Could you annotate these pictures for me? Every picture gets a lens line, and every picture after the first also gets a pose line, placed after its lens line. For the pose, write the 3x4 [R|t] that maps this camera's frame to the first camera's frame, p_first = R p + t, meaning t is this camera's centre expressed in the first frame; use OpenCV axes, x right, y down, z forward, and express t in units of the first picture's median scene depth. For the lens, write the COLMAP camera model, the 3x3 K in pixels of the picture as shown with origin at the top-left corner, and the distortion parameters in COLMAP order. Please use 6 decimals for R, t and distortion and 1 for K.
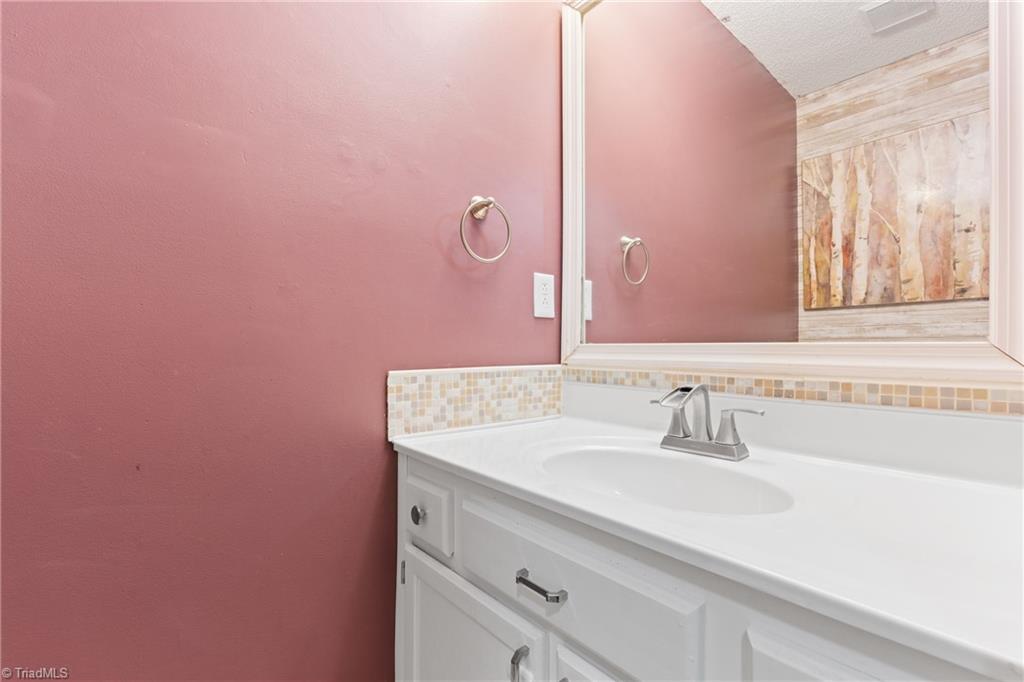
lens RADIAL K [[449.6, 0, 509.5], [0, 449.6, 347.2], [0, 0, 1]] dist [-0.002893, 0.000208]
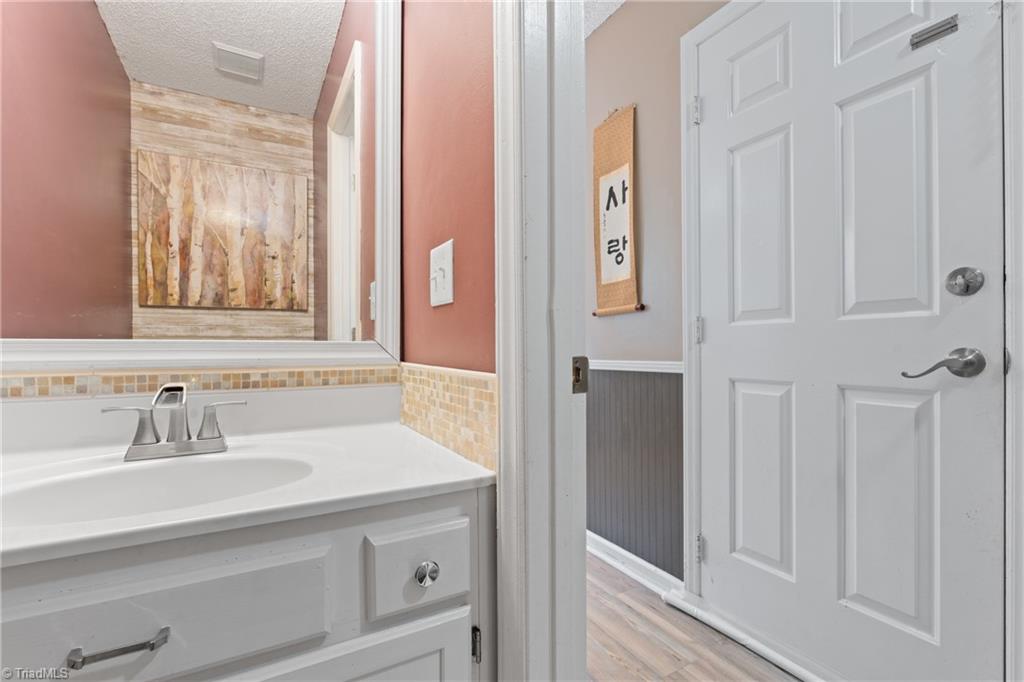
lens RADIAL K [[447.6, 0, 512.0], [0, 447.6, 341.0], [0, 0, 1]] dist [-0.001459, 0.000366]
pose [[0.196830, 0.011449, 0.980371, -0.125454], [-0.001119, 0.999934, -0.011453, 0.001276], [-0.980437, 0.001158, 0.196829, 0.039758]]
